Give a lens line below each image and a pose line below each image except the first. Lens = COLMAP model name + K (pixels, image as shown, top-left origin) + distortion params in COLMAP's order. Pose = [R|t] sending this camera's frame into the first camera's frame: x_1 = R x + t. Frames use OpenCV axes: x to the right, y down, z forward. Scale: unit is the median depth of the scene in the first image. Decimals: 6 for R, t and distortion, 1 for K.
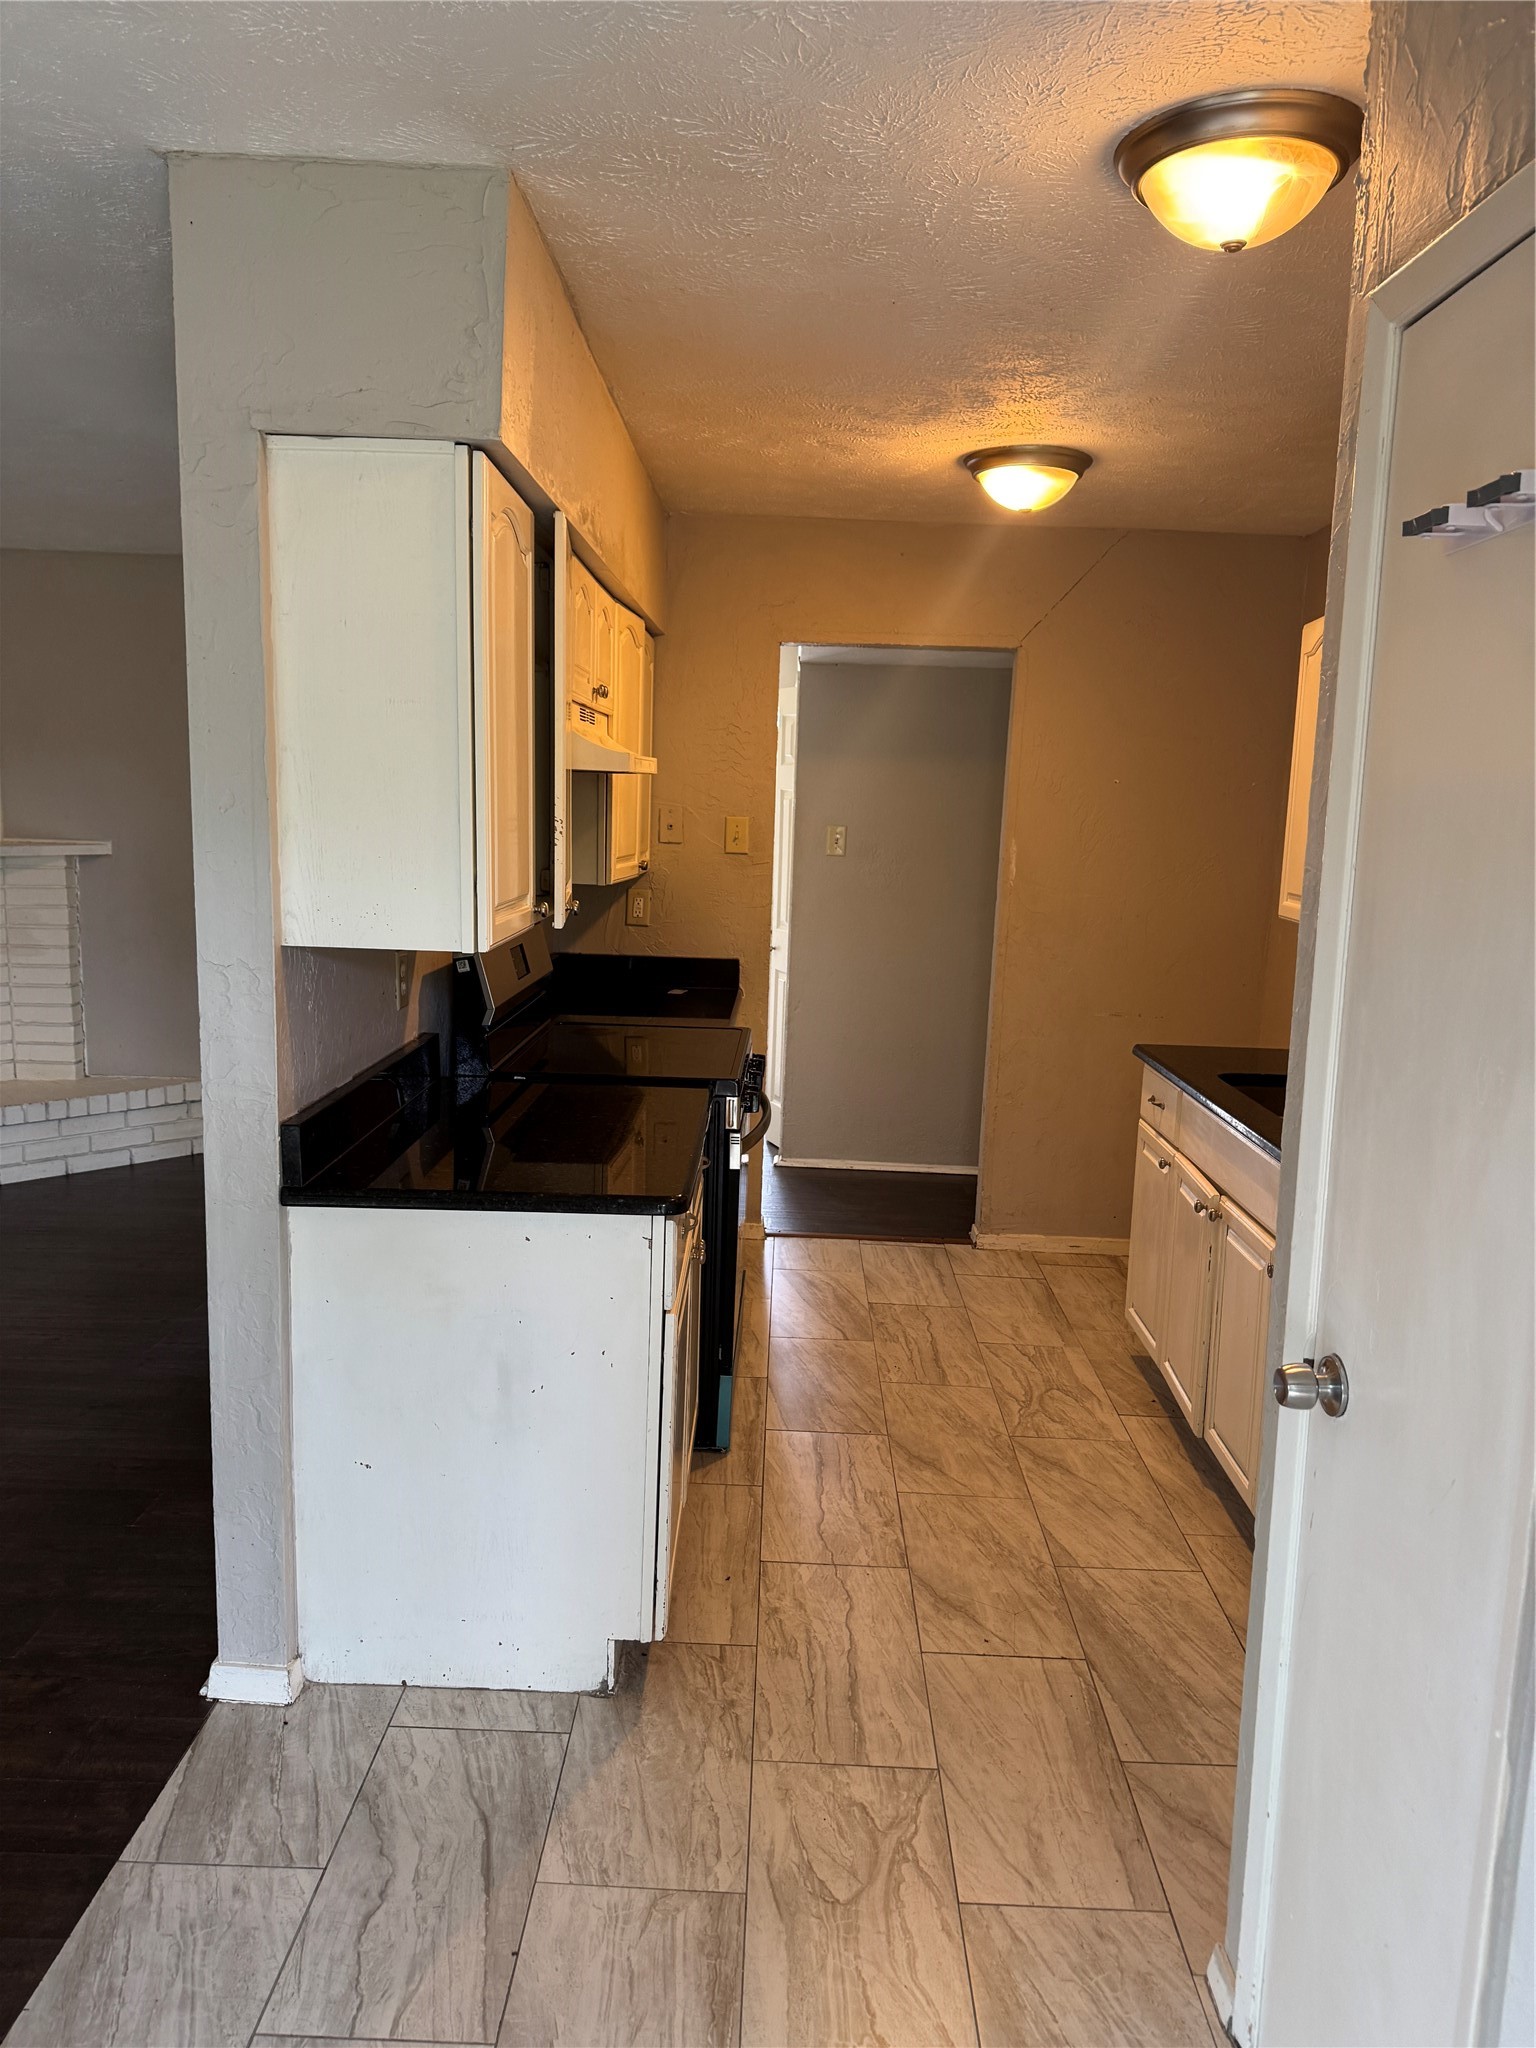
lens RADIAL K [[1415.7, 0, 768.0], [0, 1415.7, 1024.0], [0, 0, 1]] dist [0.117909, -0.165609]
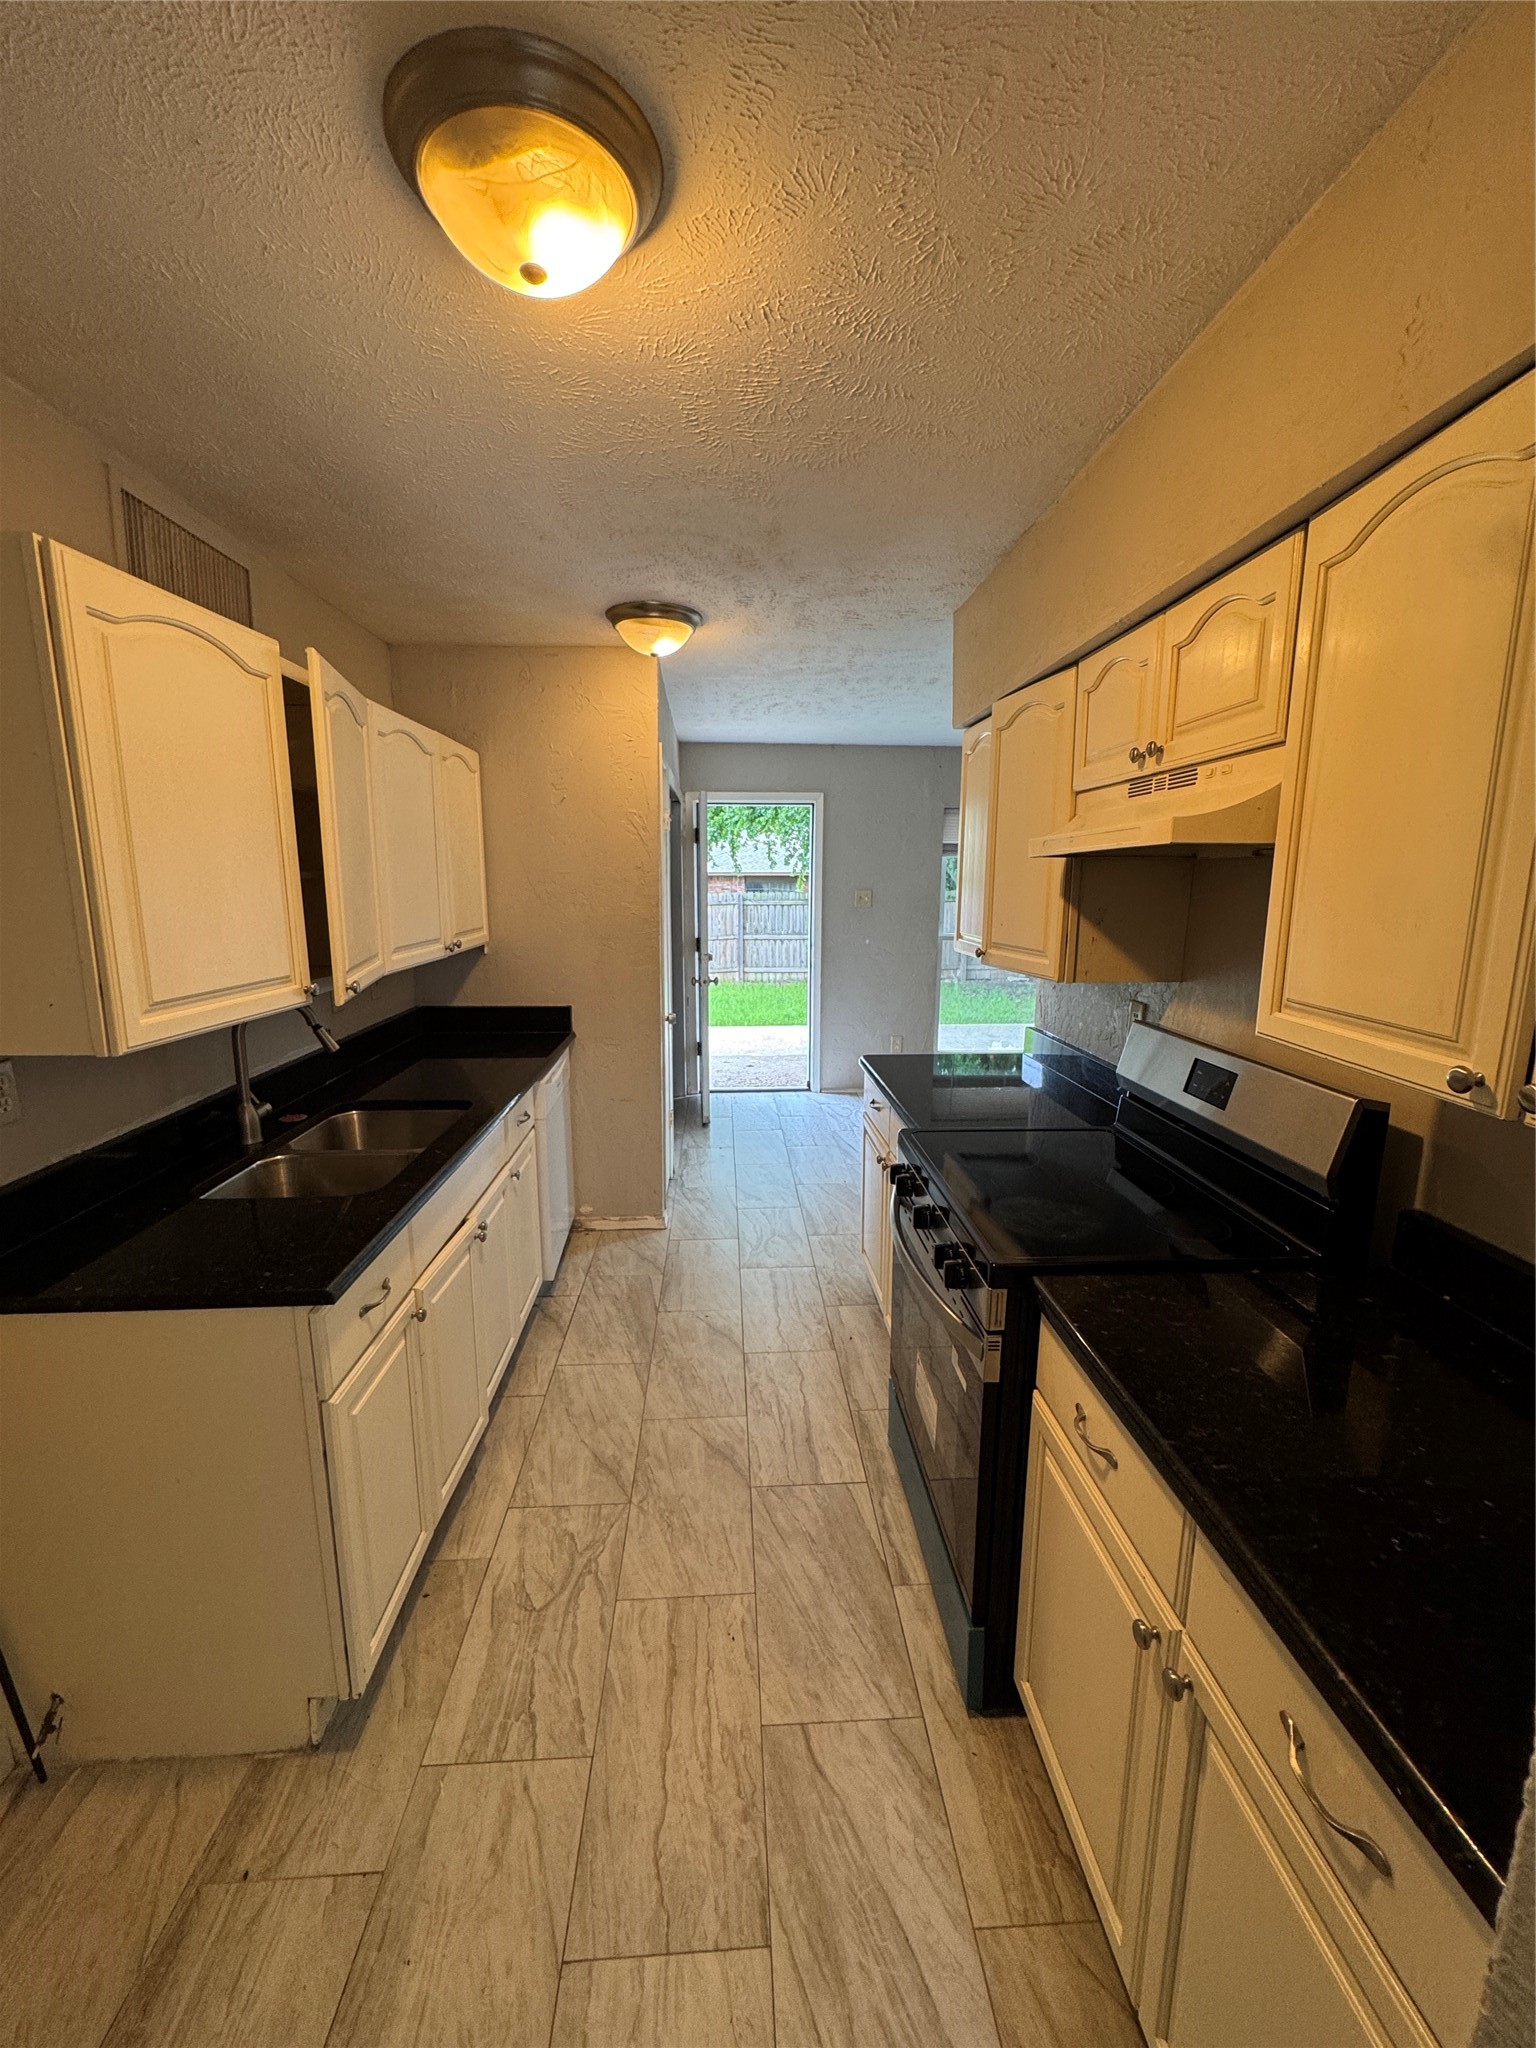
lens RADIAL K [[822.7, 0, 769.5], [0, 822.7, 1025.9], [0, 0, 1]] dist [0.000629, 0.000099]
pose [[-0.996778, -0.015326, -0.078726, 0.127089], [-0.040200, 0.944842, 0.325051, -0.235468], [0.069402, 0.327169, -0.942414, 1.515296]]
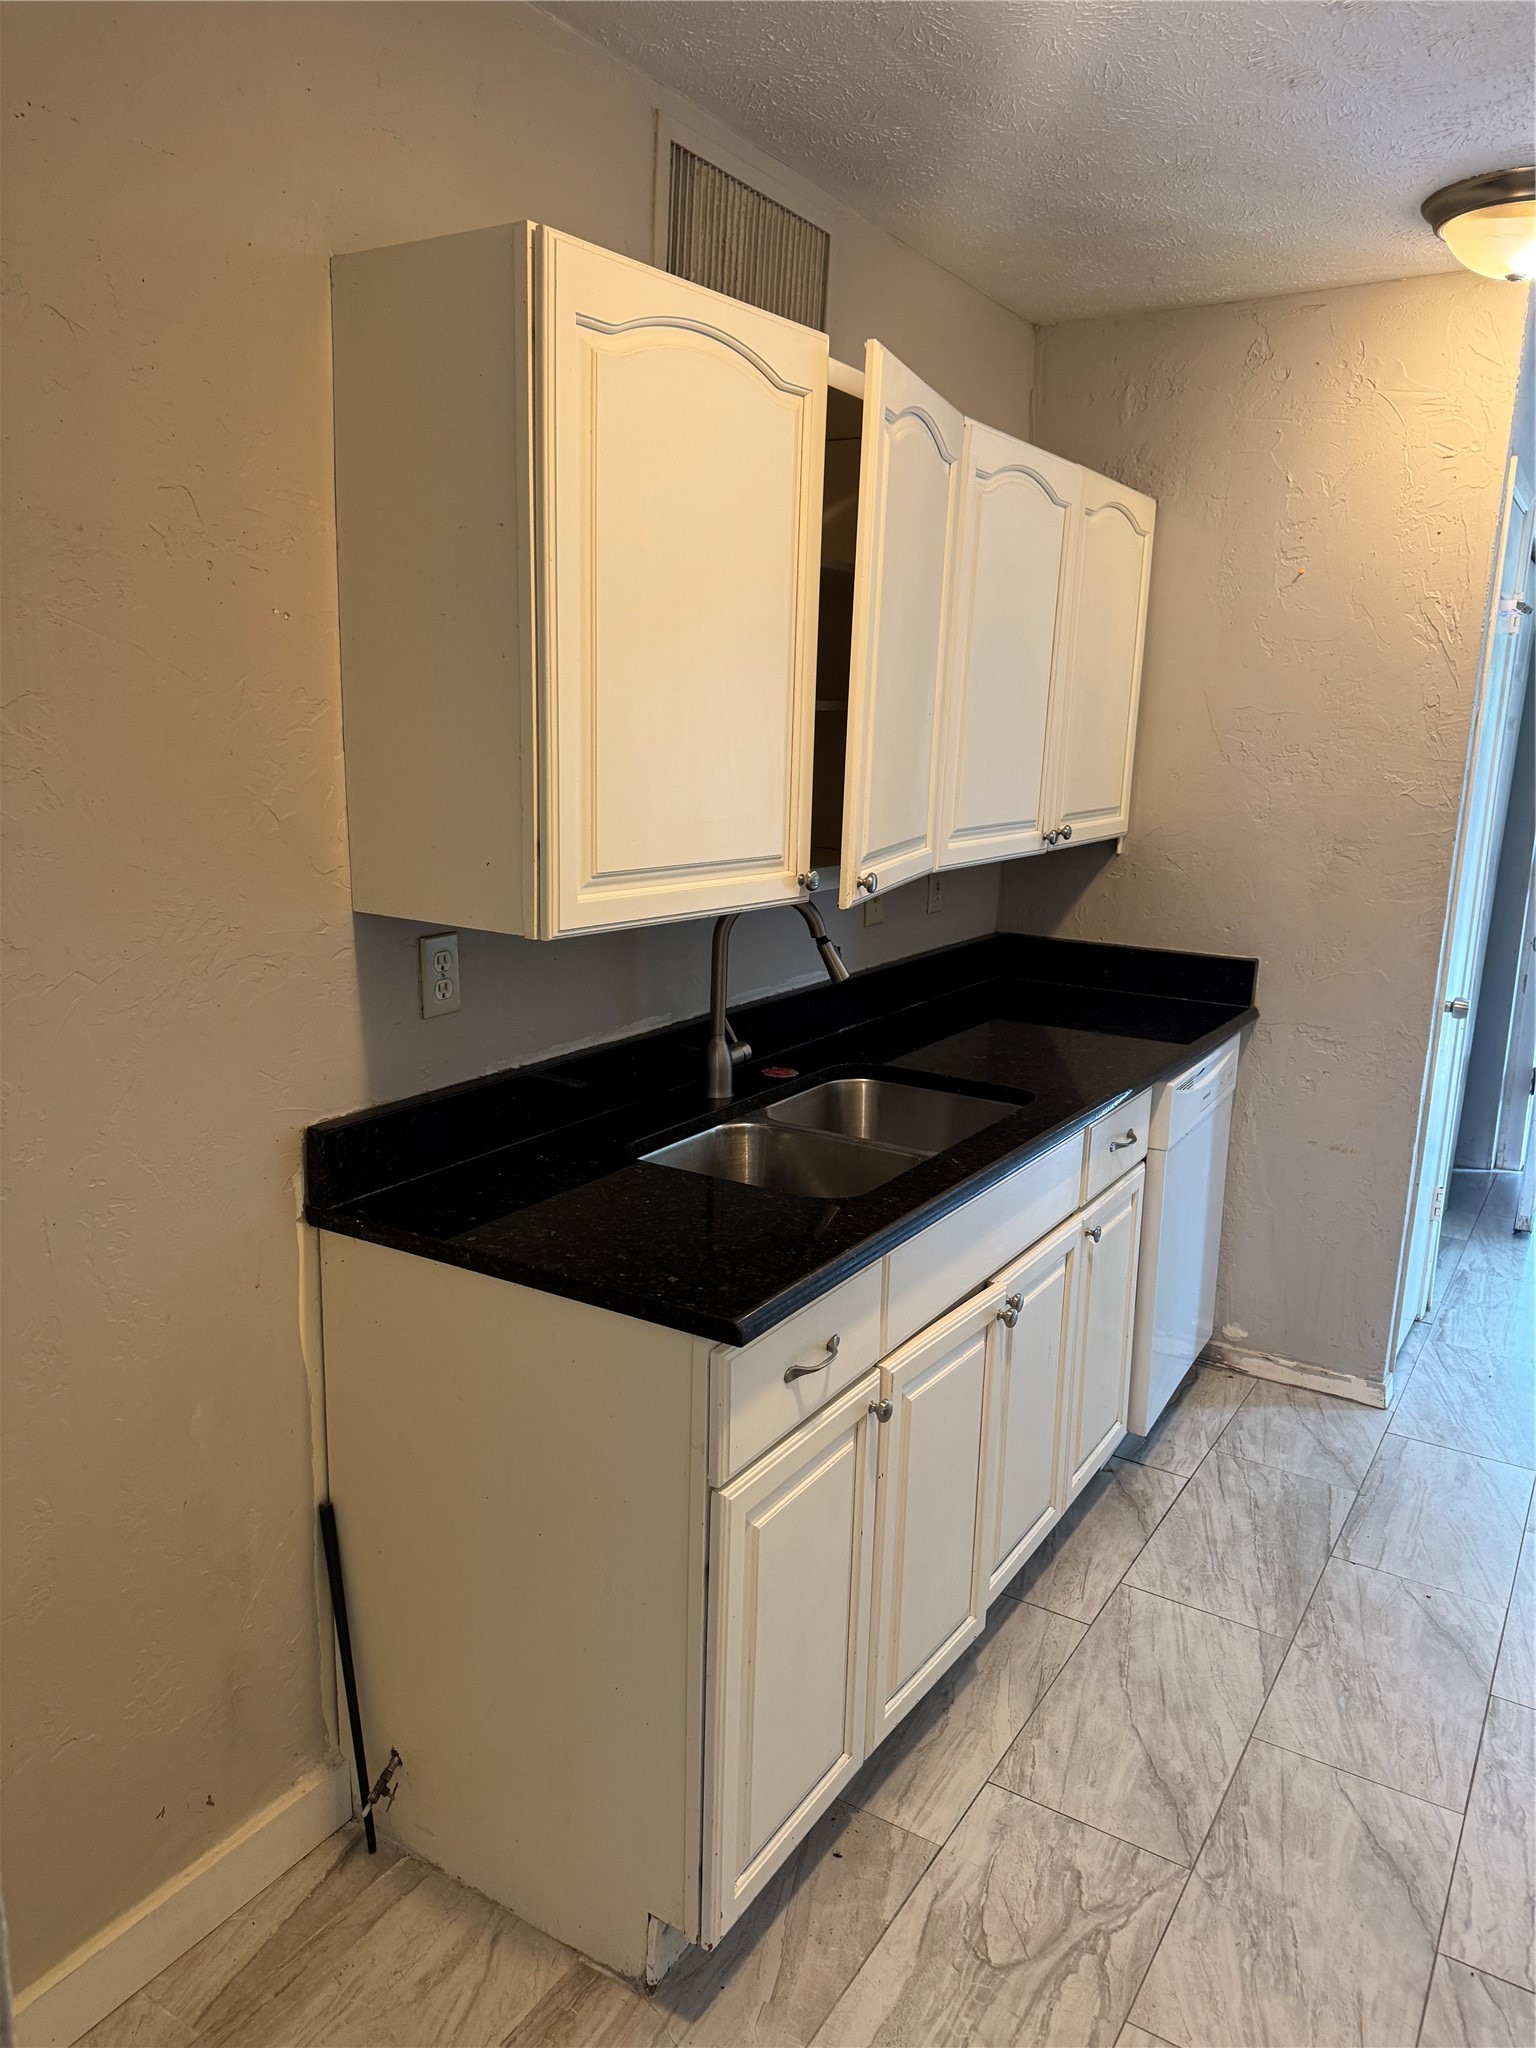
lens RADIAL K [[1444.7, 0, 764.0], [0, 1444.7, 1023.9], [0, 0, 1]] dist [0.063834, -0.071017]
pose [[-0.856710, -0.154962, 0.491970, 0.086882], [0.028338, 0.938222, 0.344871, -0.226748], [-0.515020, 0.309396, -0.799393, 1.503965]]
